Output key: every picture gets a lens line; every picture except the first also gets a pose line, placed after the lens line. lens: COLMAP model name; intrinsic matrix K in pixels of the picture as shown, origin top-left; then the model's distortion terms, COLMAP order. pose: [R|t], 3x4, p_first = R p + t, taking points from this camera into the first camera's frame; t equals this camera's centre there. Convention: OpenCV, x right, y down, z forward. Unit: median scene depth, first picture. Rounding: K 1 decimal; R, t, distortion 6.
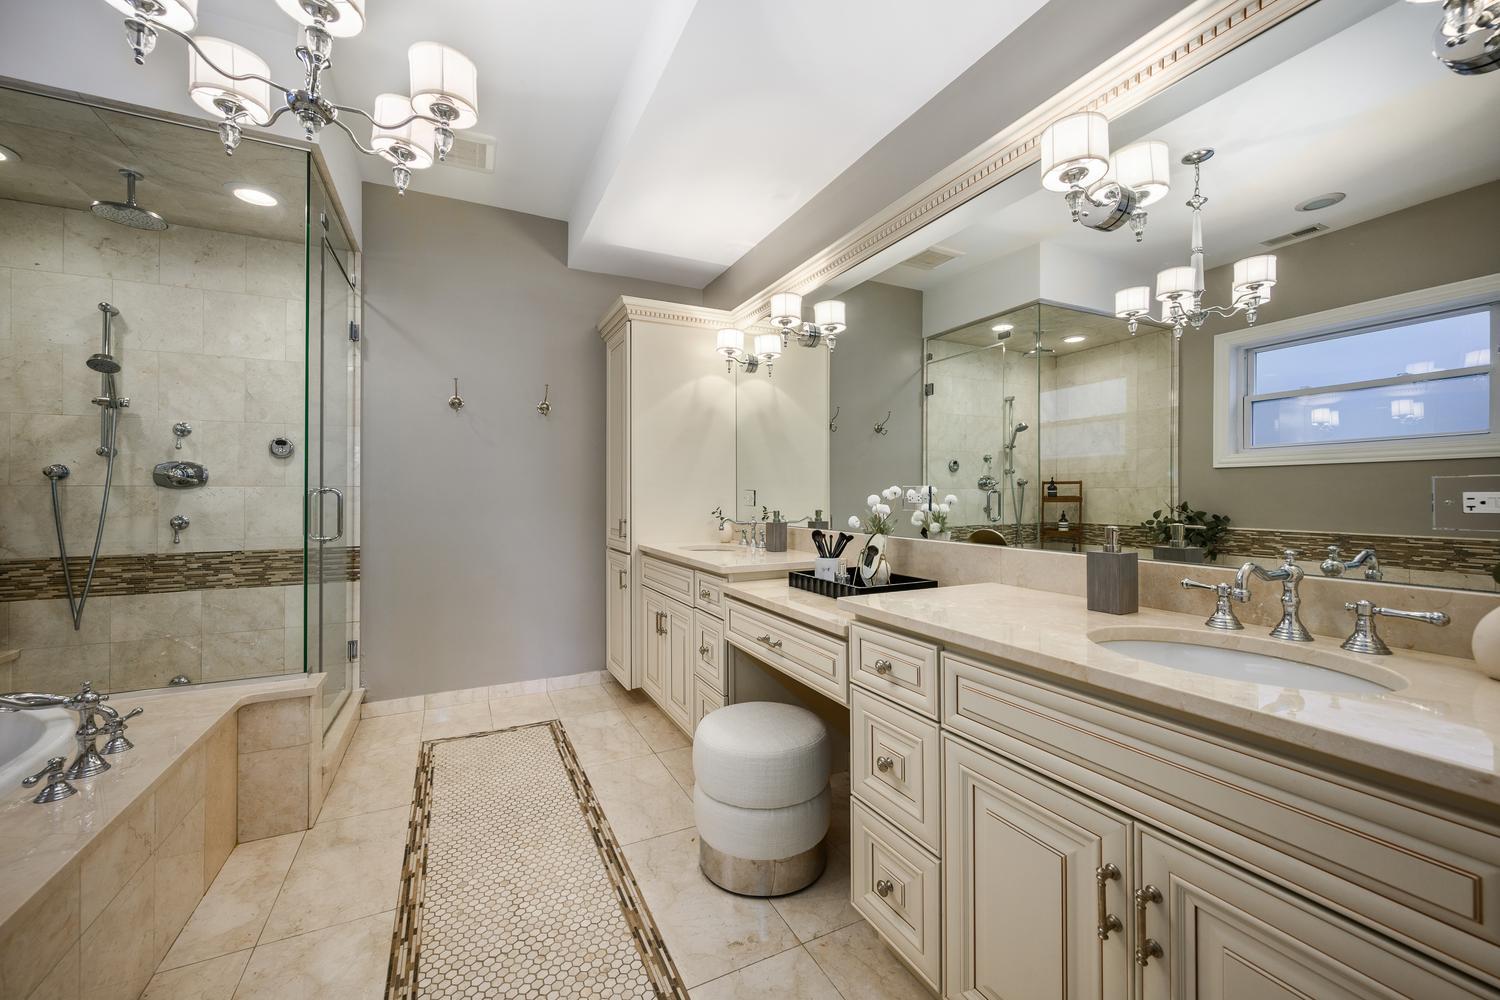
lens RADIAL K [[596.7, 0, 753.9], [0, 596.7, 496.8], [0, 0, 1]] dist [-0.001857, -0.000105]
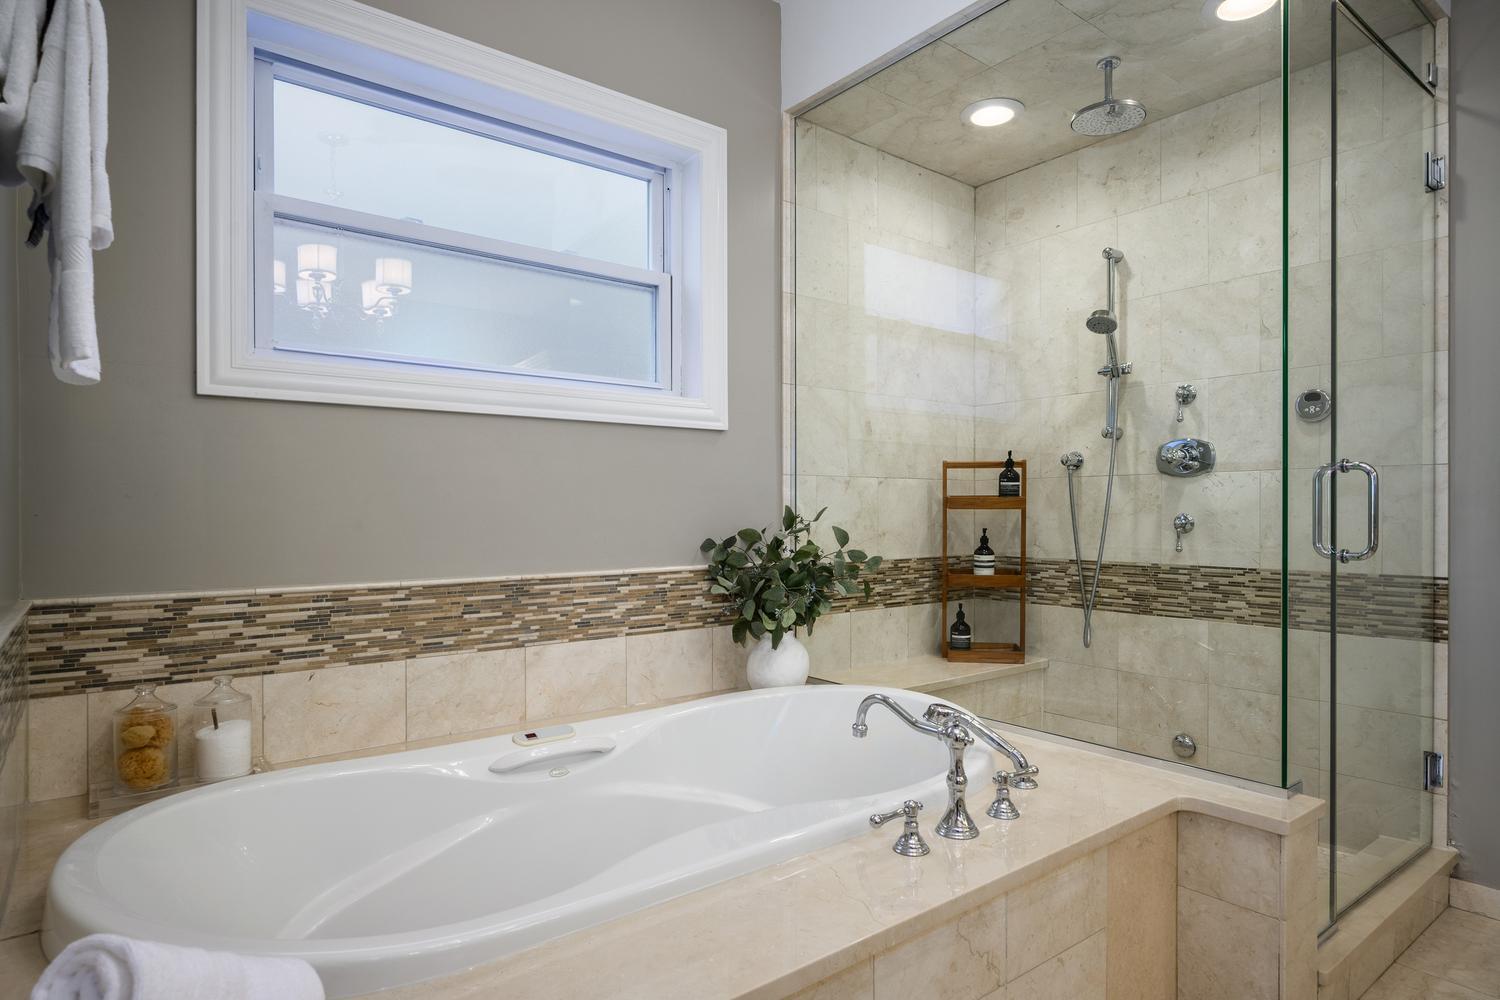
lens RADIAL K [[846.7, 0, 754.9], [0, 846.7, 509.6], [0, 0, 1]] dist [-0.002993, 0.001562]
pose [[0.204259, 0.003862, -0.978909, -0.061219], [-0.002716, 0.999991, 0.003378, 0.025082], [0.978913, 0.001969, 0.204267, 0.284014]]
